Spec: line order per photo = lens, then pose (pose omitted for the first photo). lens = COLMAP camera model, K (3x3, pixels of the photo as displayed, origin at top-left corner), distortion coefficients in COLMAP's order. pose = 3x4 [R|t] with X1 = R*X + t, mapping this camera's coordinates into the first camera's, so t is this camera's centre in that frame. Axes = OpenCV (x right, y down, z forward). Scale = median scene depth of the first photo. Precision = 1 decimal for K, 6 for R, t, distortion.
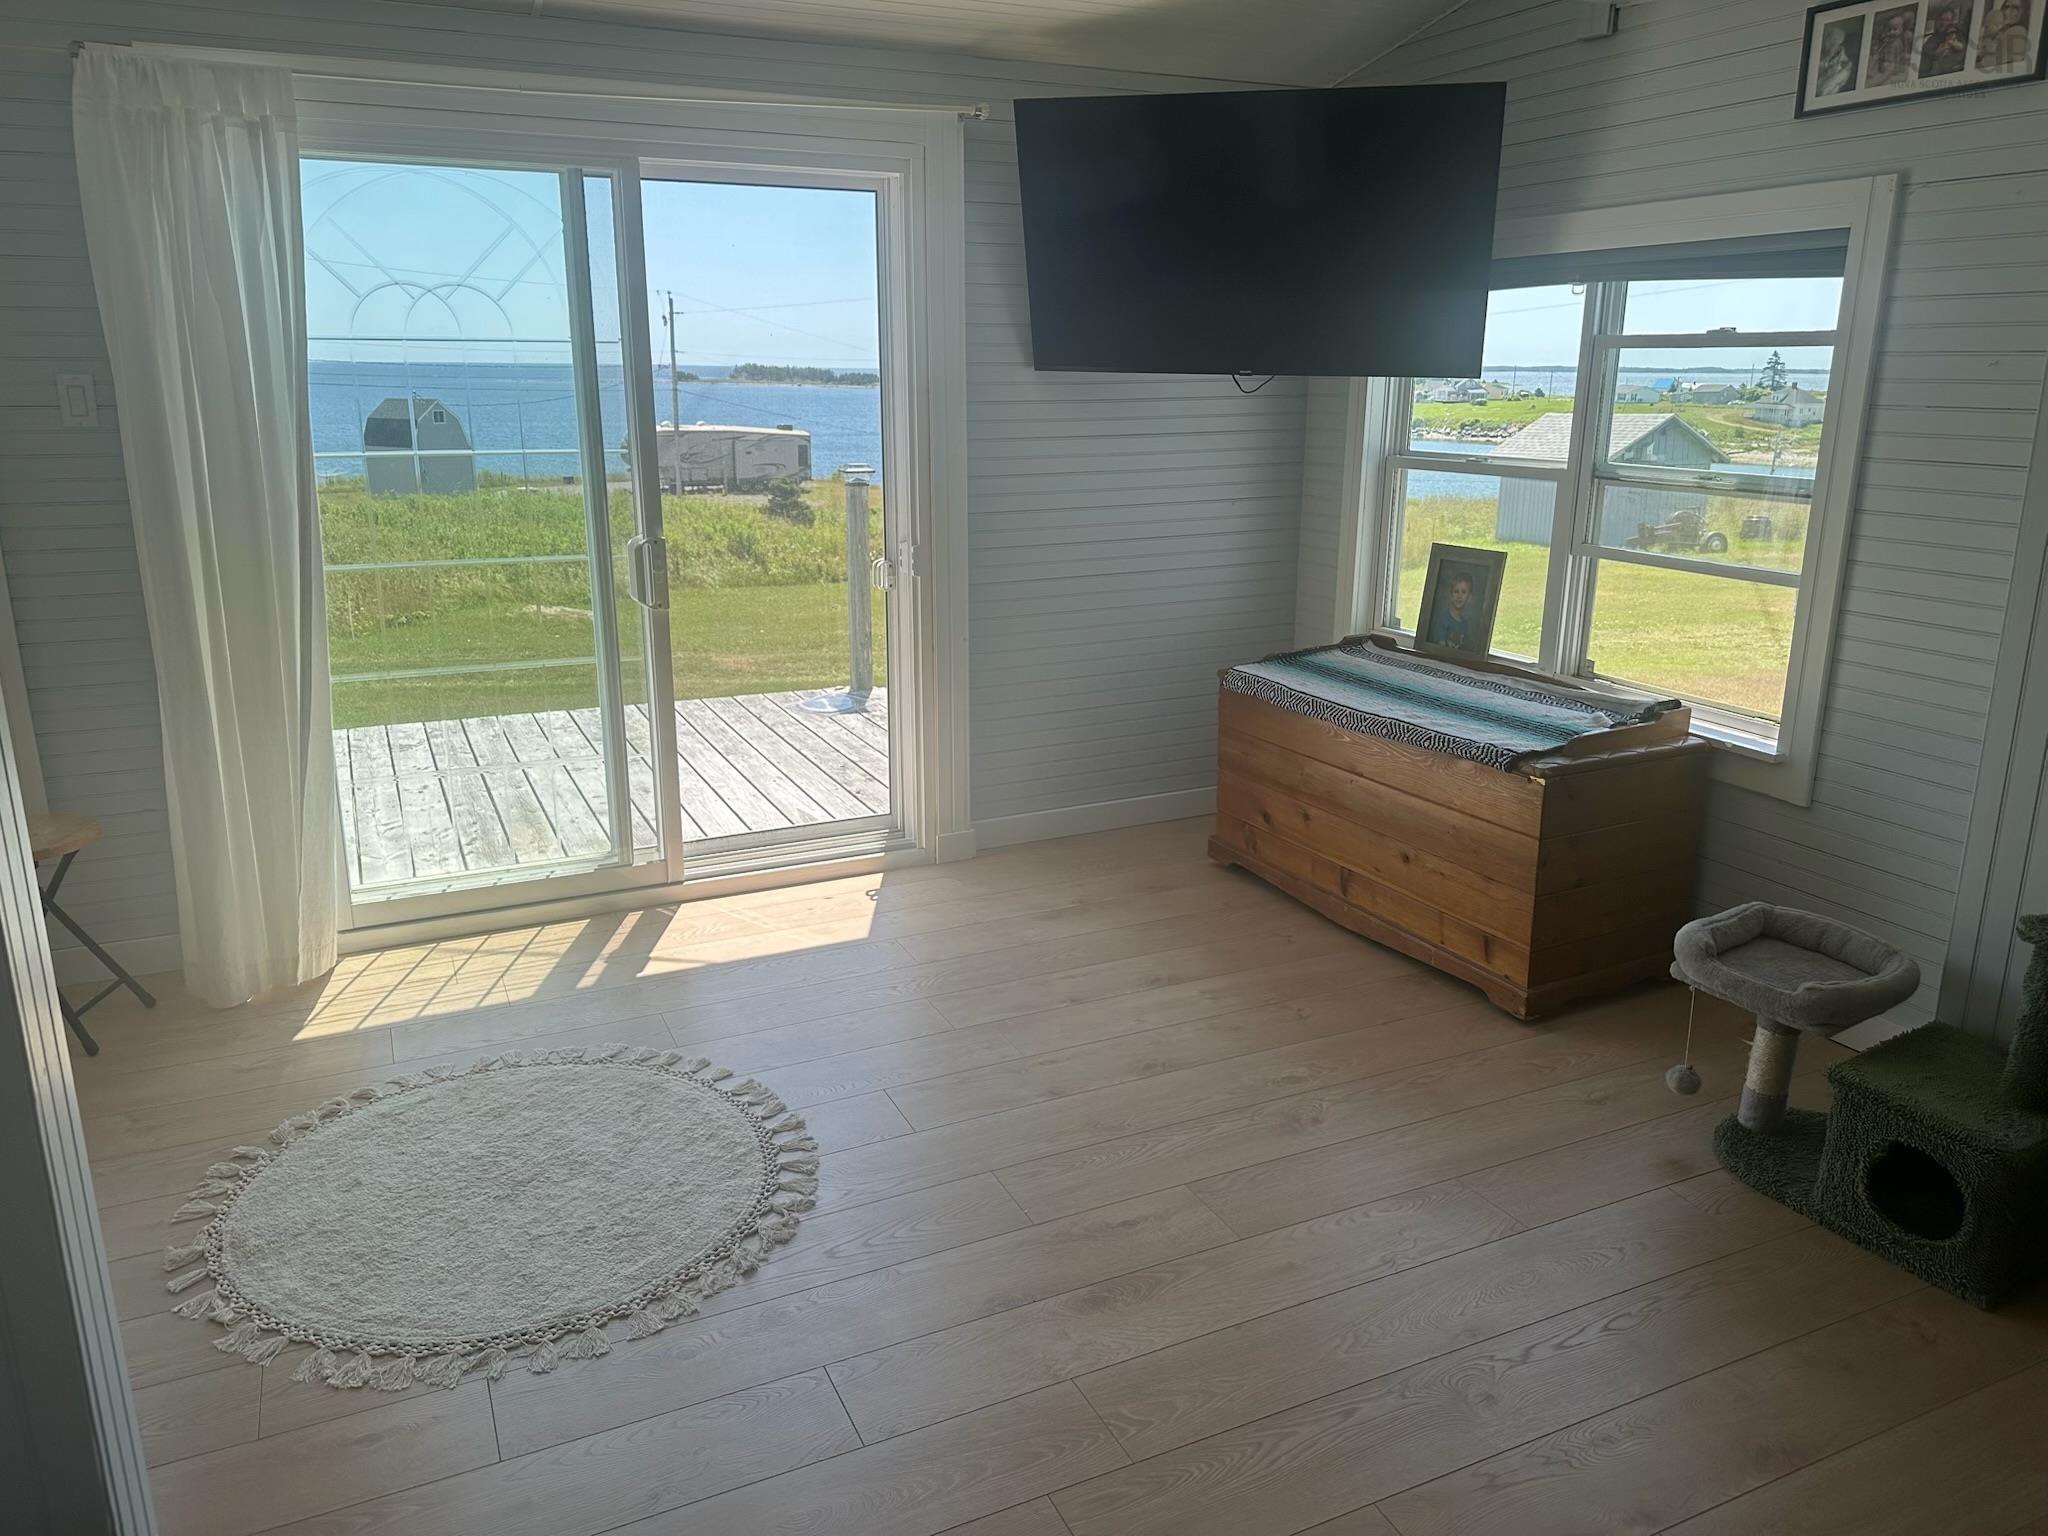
lens RADIAL K [[1438.4, 0, 1023.6], [0, 1438.4, 748.9], [0, 0, 1]] dist [0.037848, -0.037836]
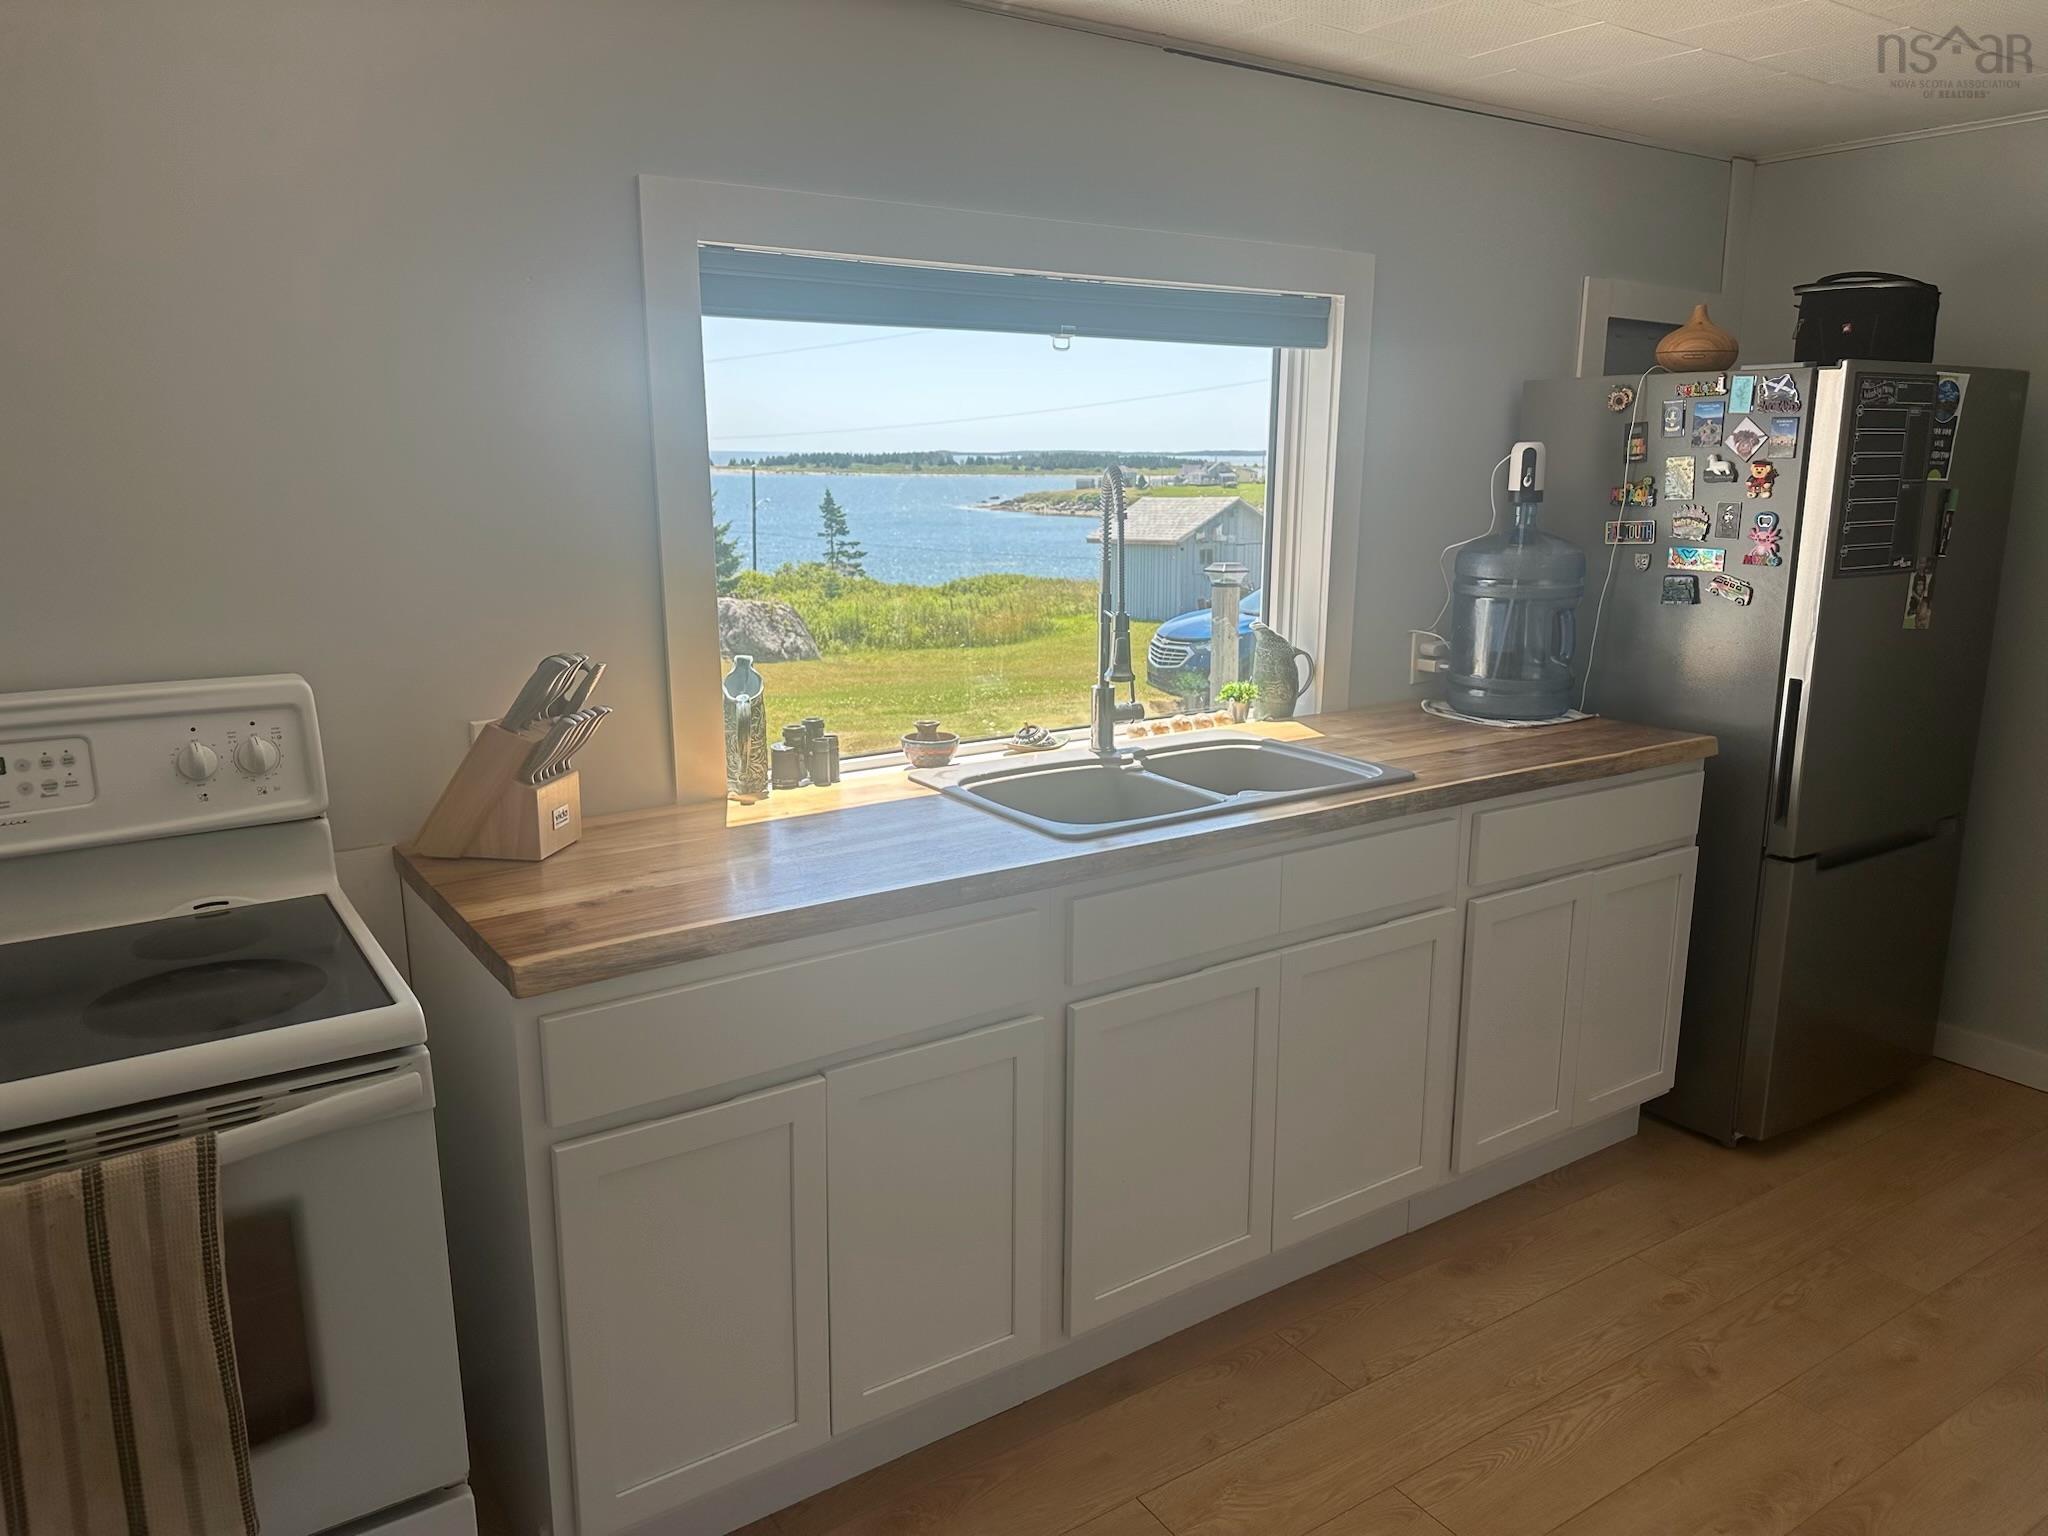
lens RADIAL K [[1438.4, 0, 1027.8], [0, 1438.4, 761.0], [0, 0, 1]] dist [0.037848, -0.037836]
pose [[0.989315, -0.034422, 0.141673, 1.223965], [0.041144, 0.998149, -0.044795, 0.053296], [-0.139869, 0.050145, 0.988899, -0.243459]]
